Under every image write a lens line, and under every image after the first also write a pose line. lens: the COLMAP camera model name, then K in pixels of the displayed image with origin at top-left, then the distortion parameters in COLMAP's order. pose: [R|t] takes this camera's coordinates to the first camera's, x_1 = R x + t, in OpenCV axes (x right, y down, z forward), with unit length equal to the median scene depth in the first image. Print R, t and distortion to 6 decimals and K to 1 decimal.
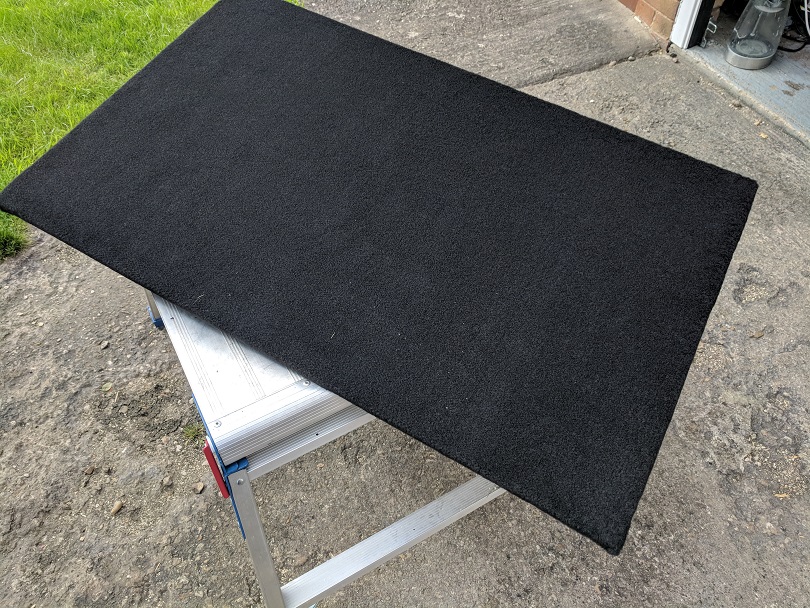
lens RADIAL K [[607.2, 0, 404.1], [0, 607.2, 305.8], [0, 0, 1]] dist [-0.010968, 0.025721]
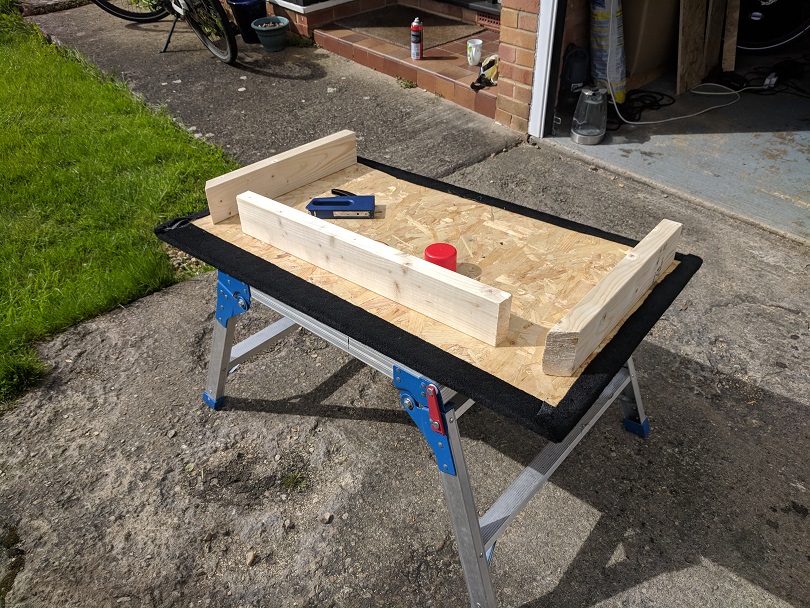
lens RADIAL K [[607.2, 0, 406.2], [0, 607.2, 302.1], [0, 0, 1]] dist [-0.010968, 0.025721]
pose [[0.947897, -0.185743, 0.258827, -0.332664], [0.238965, 0.951840, -0.192083, 0.143474], [-0.210684, 0.243925, 0.946632, -0.133340]]
